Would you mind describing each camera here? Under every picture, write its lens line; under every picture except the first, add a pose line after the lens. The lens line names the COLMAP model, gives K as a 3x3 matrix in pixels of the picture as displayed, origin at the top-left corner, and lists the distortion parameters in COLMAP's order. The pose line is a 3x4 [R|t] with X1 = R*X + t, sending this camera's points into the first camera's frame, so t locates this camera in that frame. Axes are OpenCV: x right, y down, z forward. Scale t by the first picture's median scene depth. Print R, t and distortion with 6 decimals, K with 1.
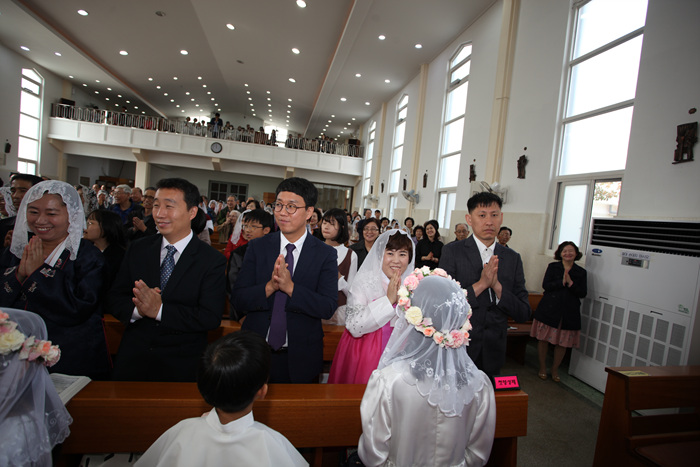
lens RADIAL K [[341.5, 0, 347.4], [0, 341.5, 231.9], [0, 0, 1]] dist [-0.070287, 0.029338]
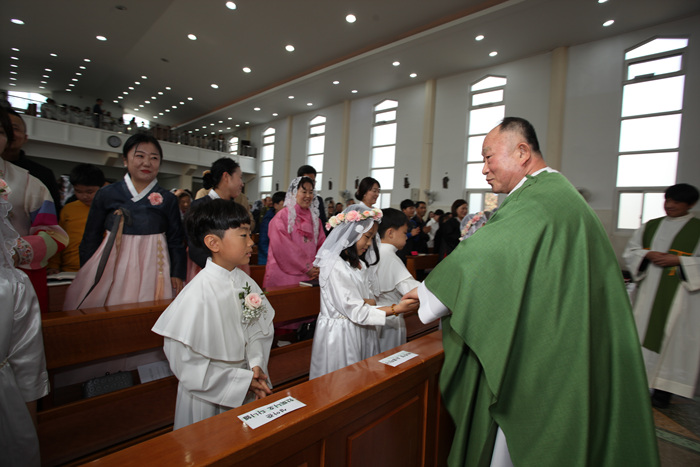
lens RADIAL K [[341.5, 0, 347.4], [0, 341.5, 231.9], [0, 0, 1]] dist [-0.070287, 0.029338]
pose [[0.817988, -0.076054, 0.570186, -0.417457], [0.055723, 0.997036, 0.053049, -0.015876], [-0.572530, -0.011621, 0.819801, -0.115435]]
